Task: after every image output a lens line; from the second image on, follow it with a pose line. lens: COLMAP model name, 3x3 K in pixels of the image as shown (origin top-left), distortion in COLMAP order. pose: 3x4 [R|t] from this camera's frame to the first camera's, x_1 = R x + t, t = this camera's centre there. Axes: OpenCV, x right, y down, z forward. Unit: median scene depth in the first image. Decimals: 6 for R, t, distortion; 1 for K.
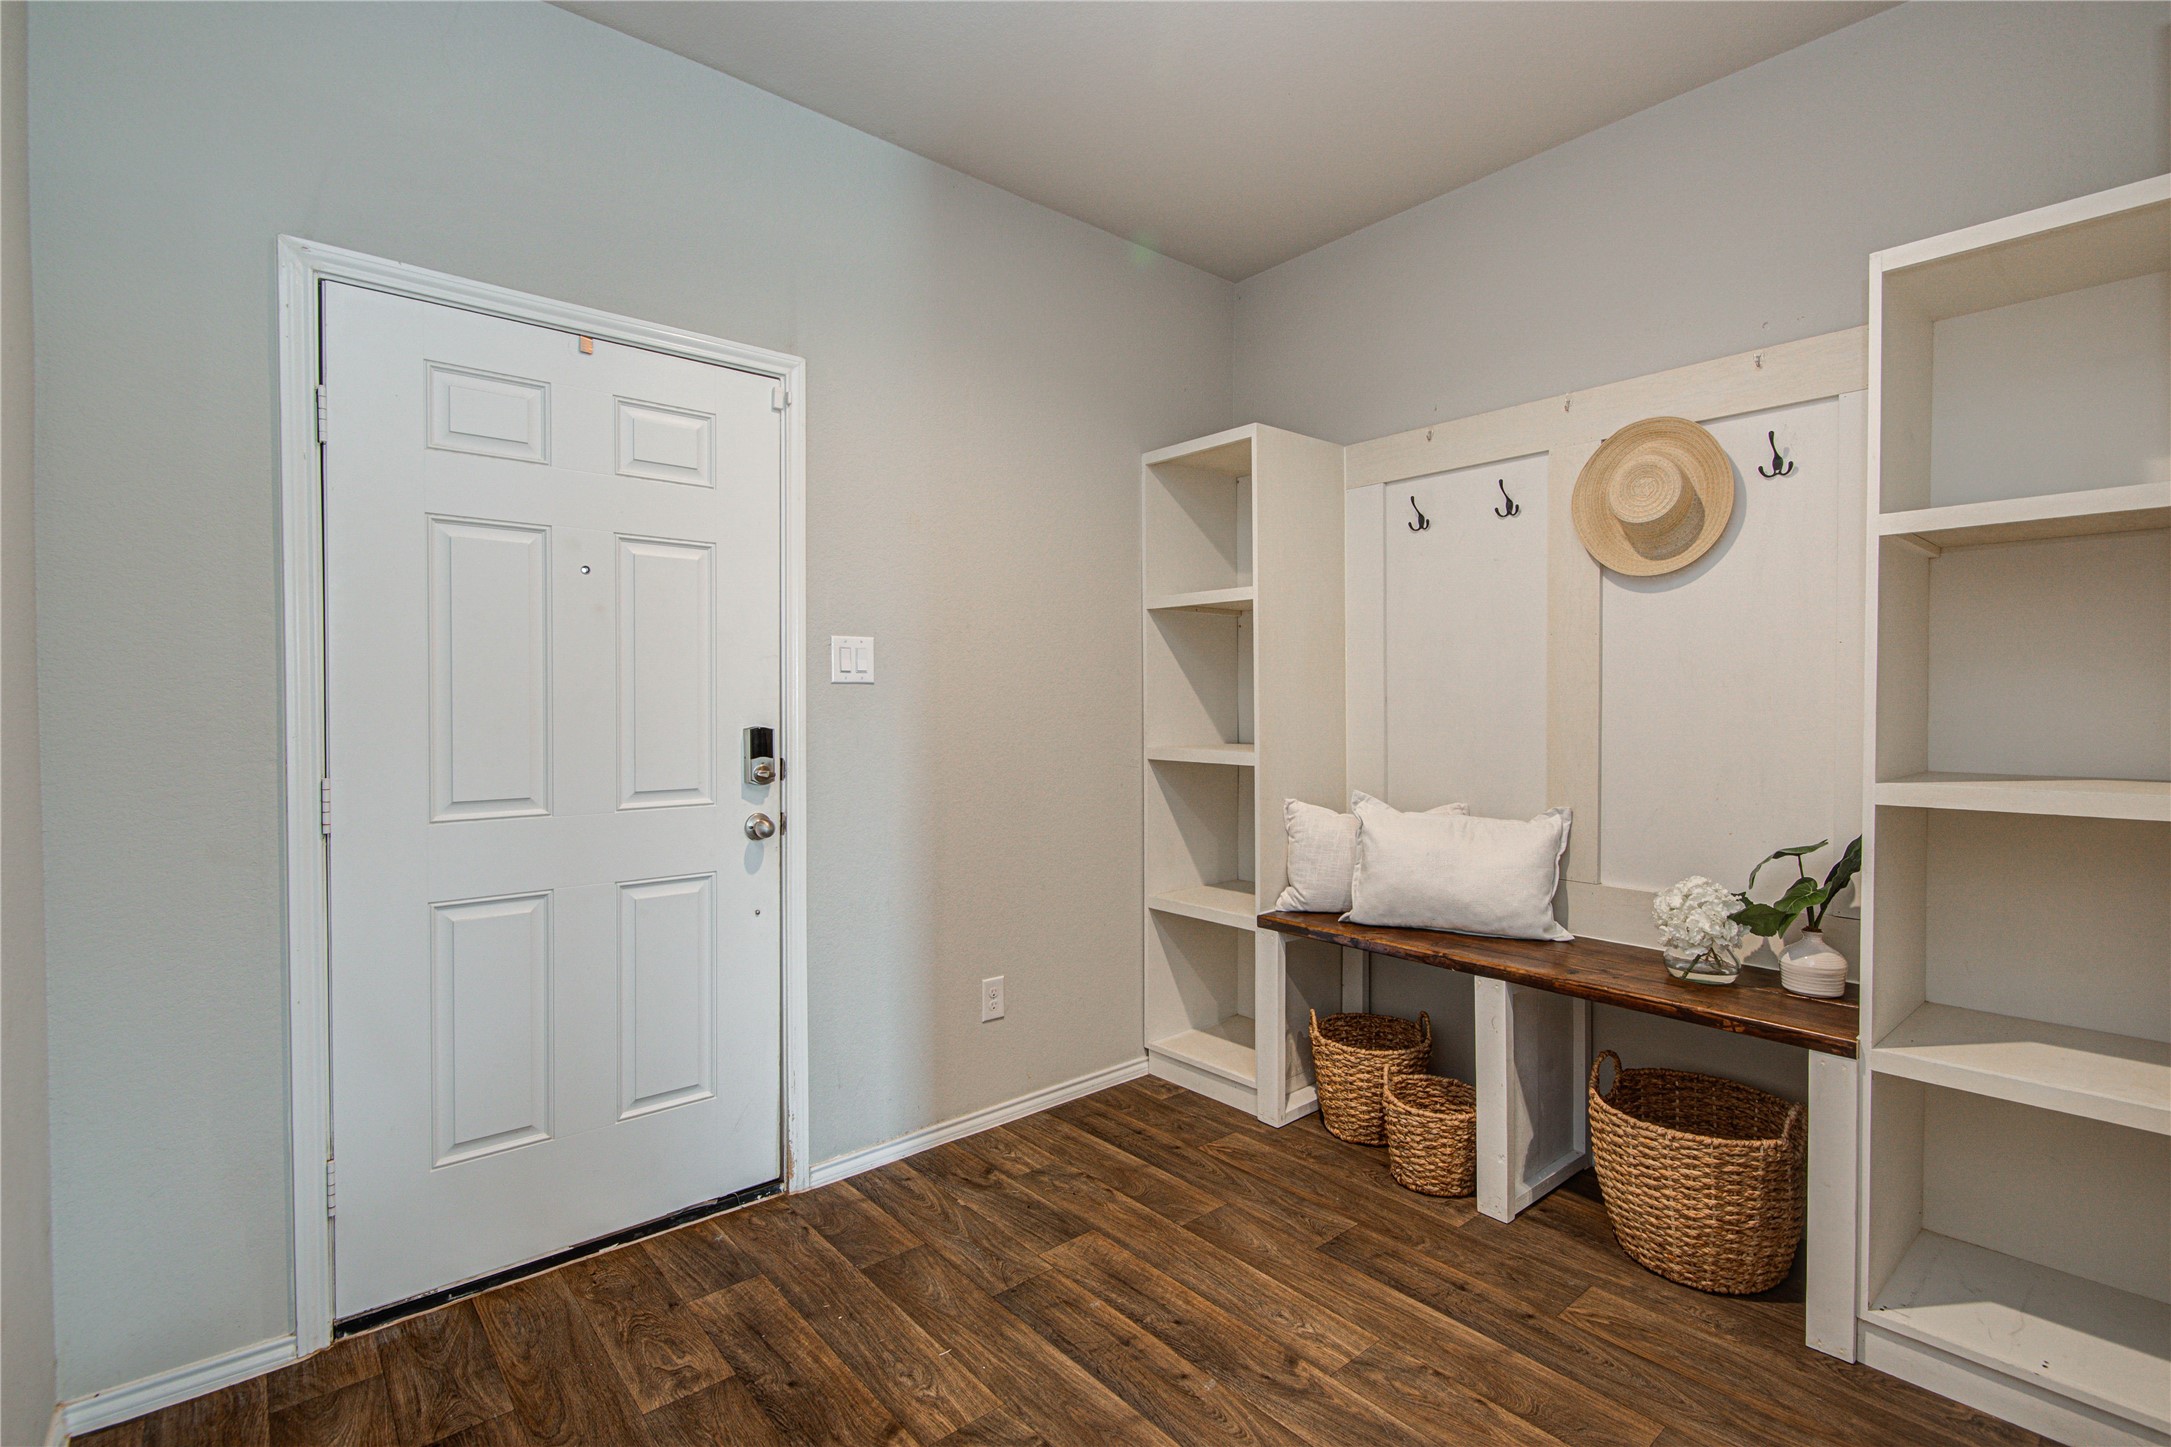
lens RADIAL K [[996.2, 0, 1075.8], [0, 996.2, 727.6], [0, 0, 1]] dist [0.003208, 0.000036]
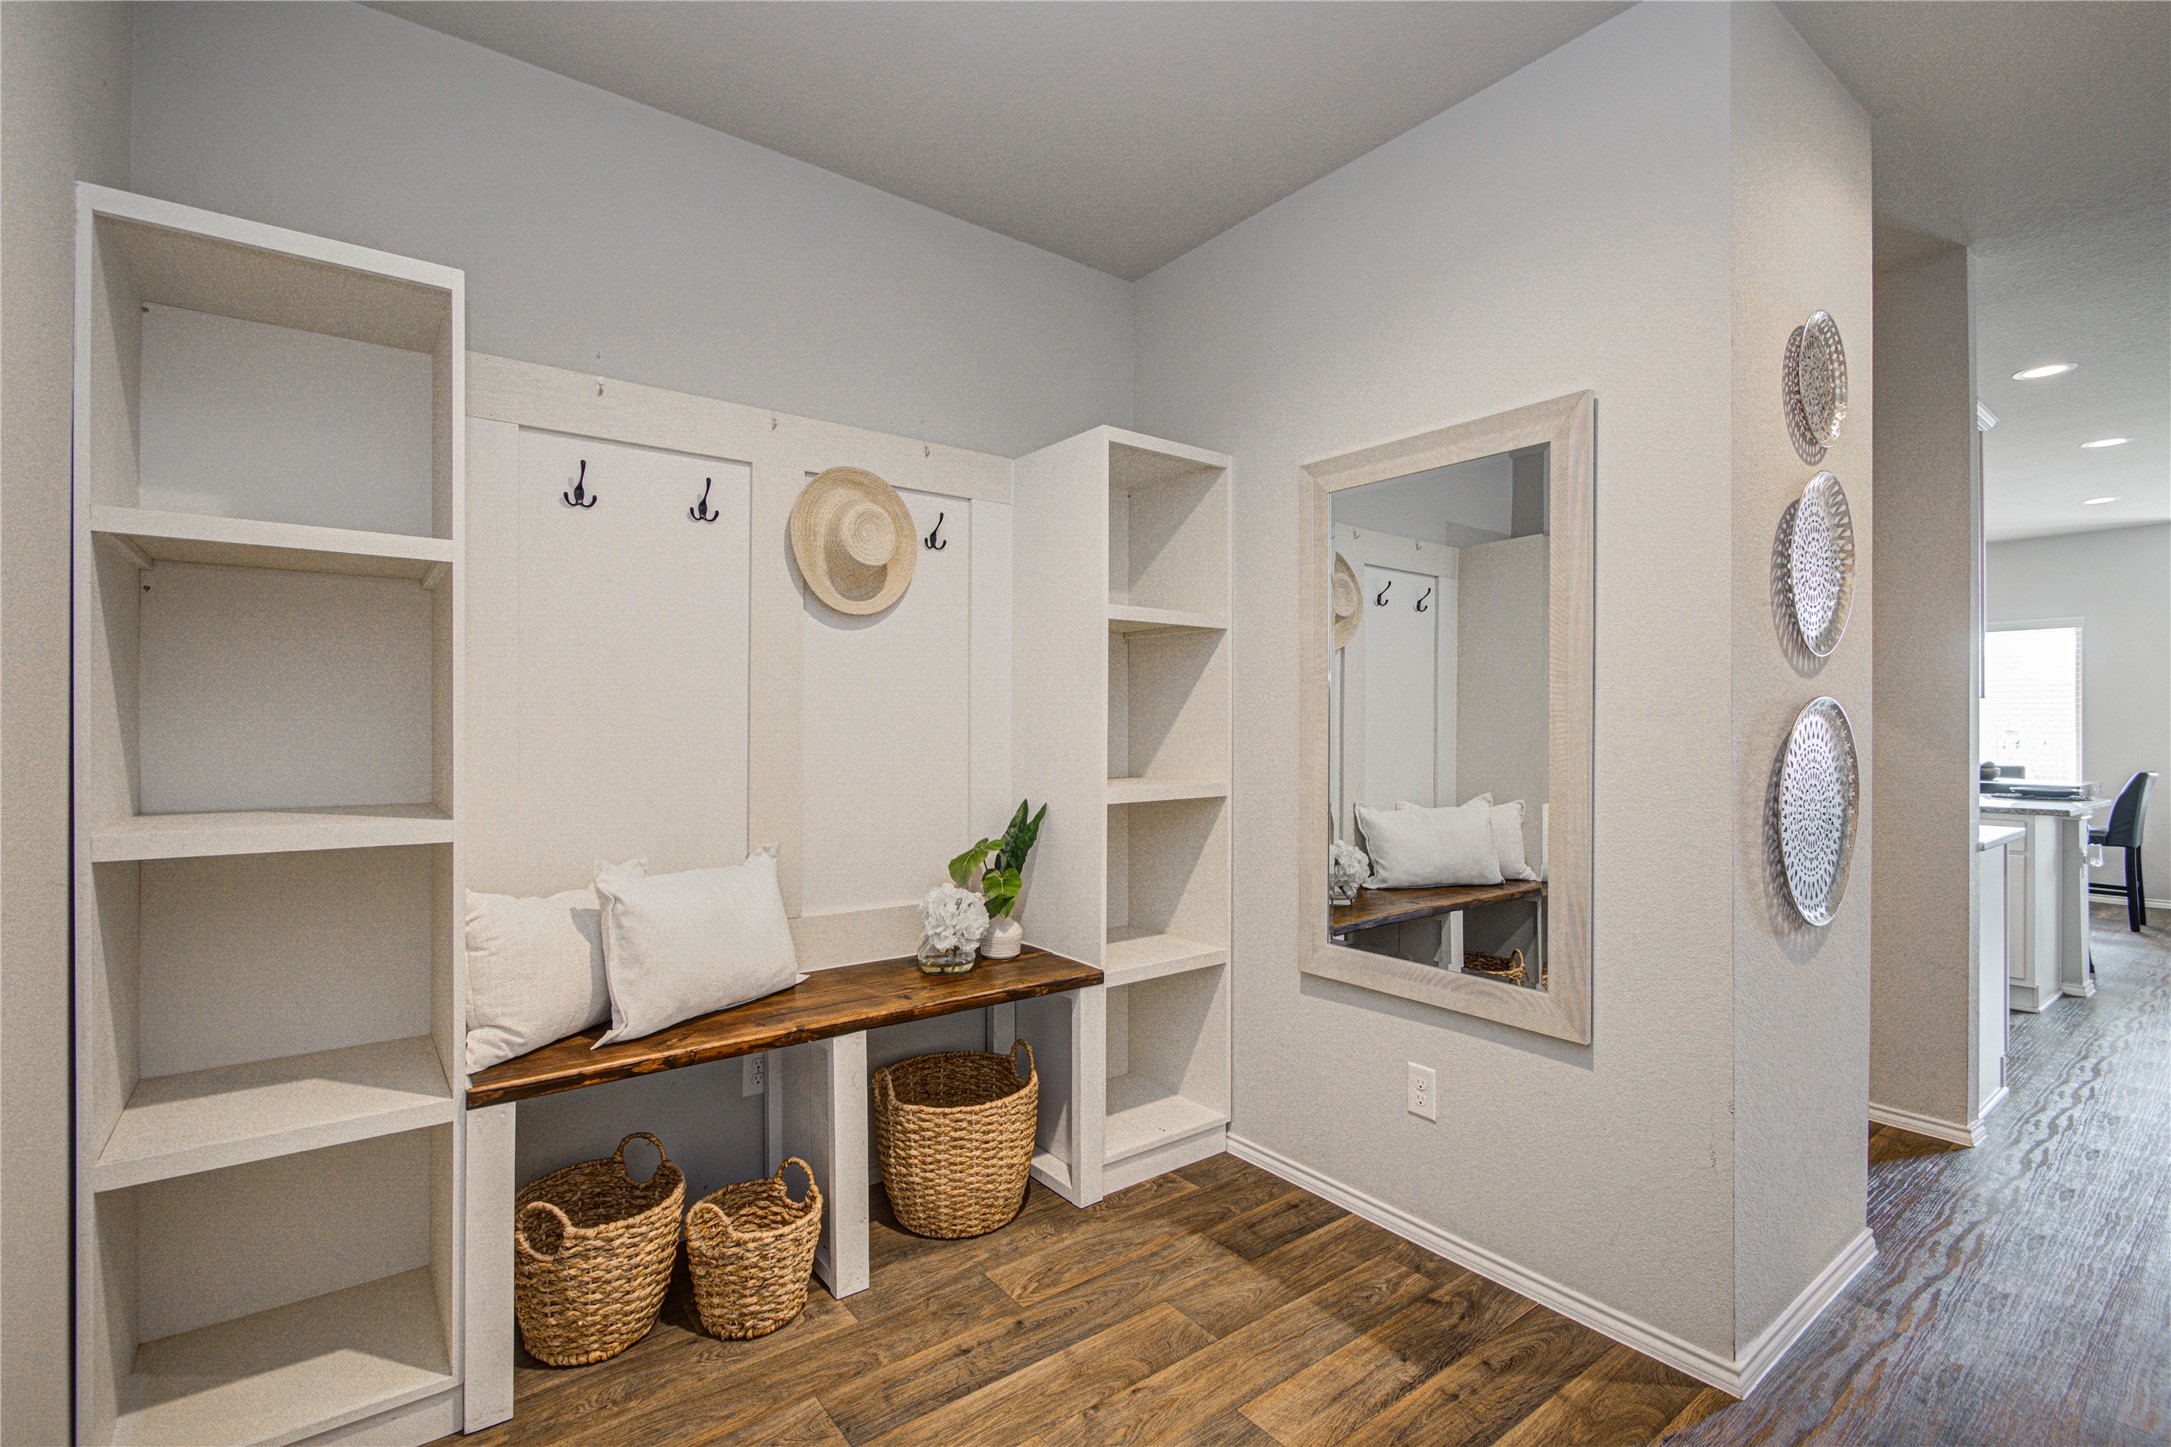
lens RADIAL K [[996.2, 0, 1084.4], [0, 996.2, 714.8], [0, 0, 1]] dist [0.003208, 0.000036]
pose [[0.036904, 0.007528, 0.999290, -0.500665], [0.019553, 0.999775, -0.008254, -0.031997], [-0.999128, 0.019844, 0.036748, 0.744709]]
